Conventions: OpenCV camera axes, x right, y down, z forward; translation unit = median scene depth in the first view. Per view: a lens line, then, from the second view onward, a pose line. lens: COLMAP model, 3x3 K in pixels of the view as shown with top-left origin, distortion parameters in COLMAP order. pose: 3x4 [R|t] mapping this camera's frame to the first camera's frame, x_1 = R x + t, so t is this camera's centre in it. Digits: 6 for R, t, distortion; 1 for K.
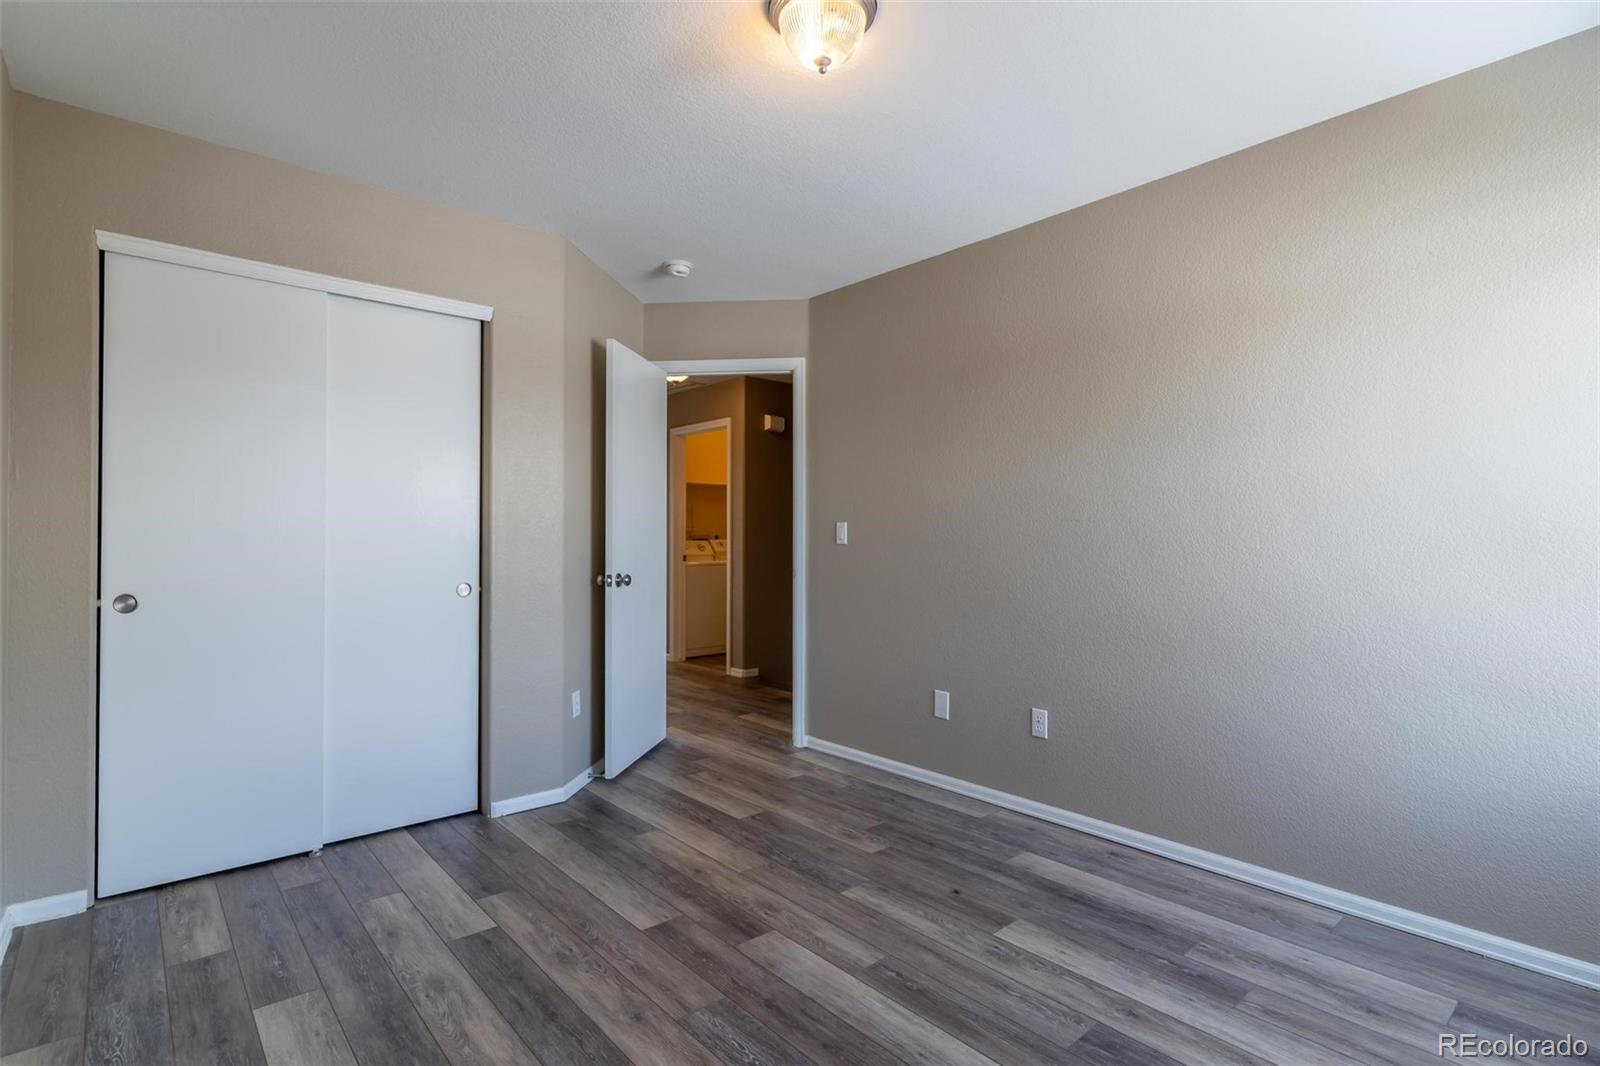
lens RADIAL K [[769.8, 0, 795.1], [0, 769.8, 533.3], [0, 0, 1]] dist [0.001798, 0.000985]
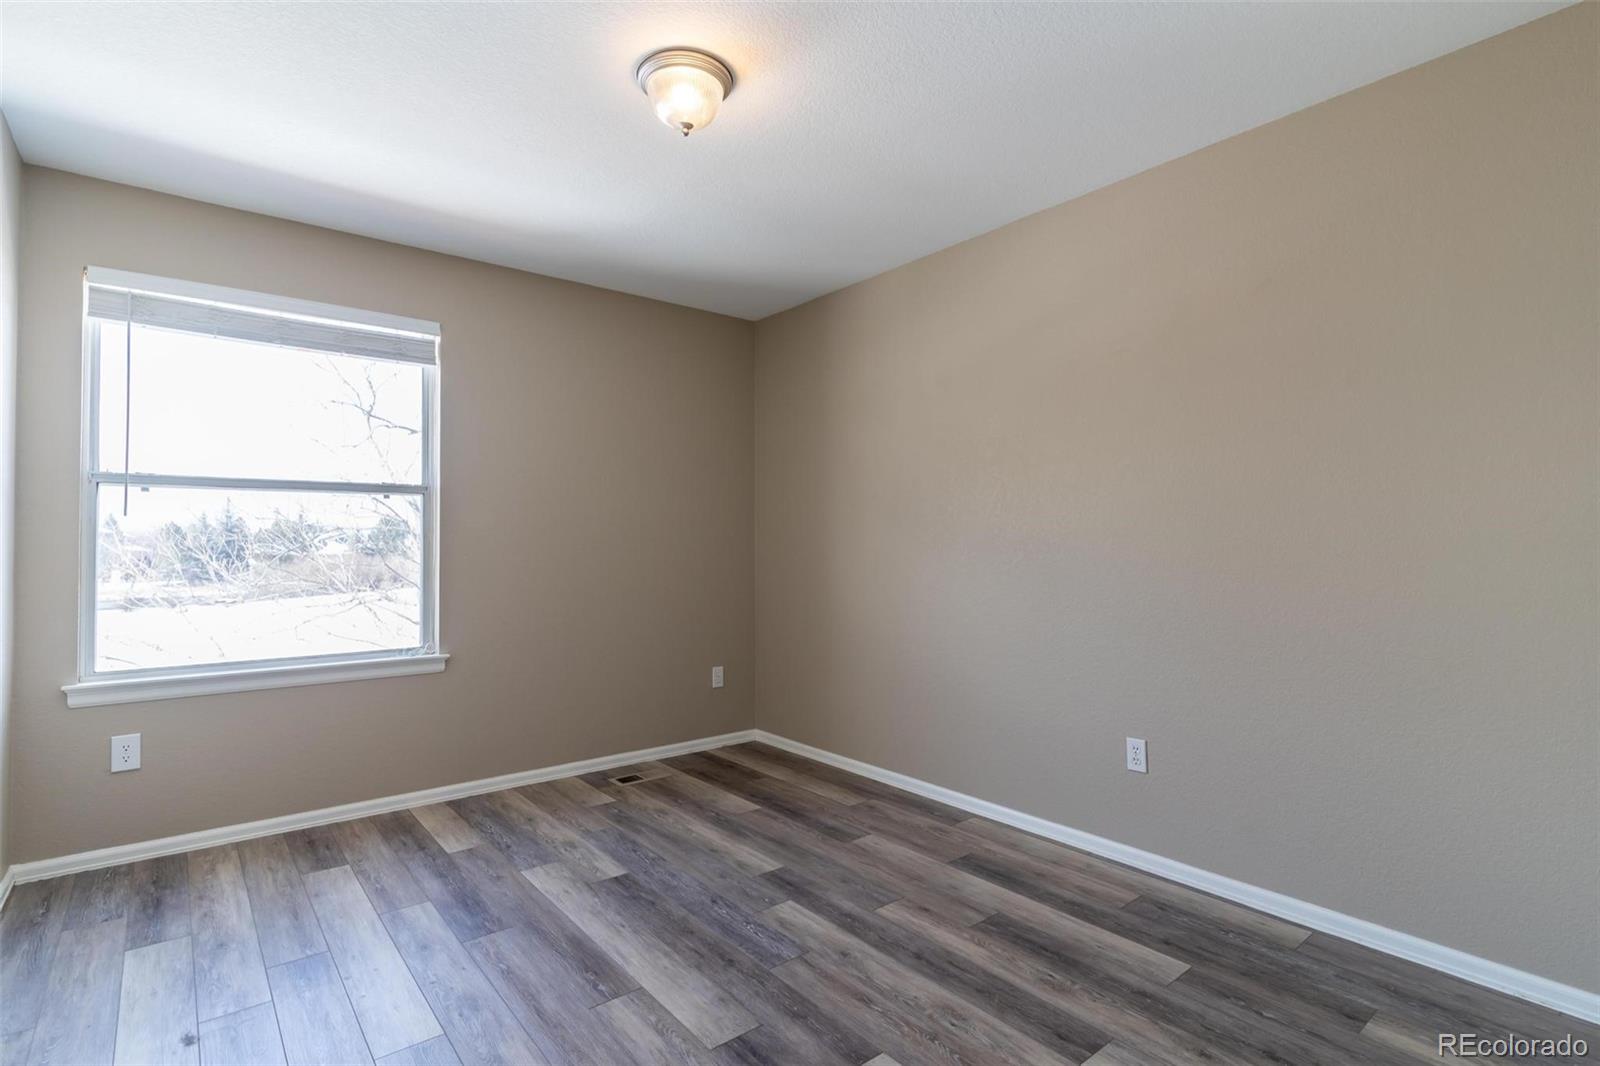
lens RADIAL K [[769.8, 0, 797.5], [0, 769.8, 535.4], [0, 0, 1]] dist [0.001798, 0.000985]
pose [[-0.999687, -0.000230, 0.025034, -0.152237], [-0.000607, 0.999887, -0.015033, 0.010519], [-0.025028, -0.015044, -0.999574, 2.039770]]
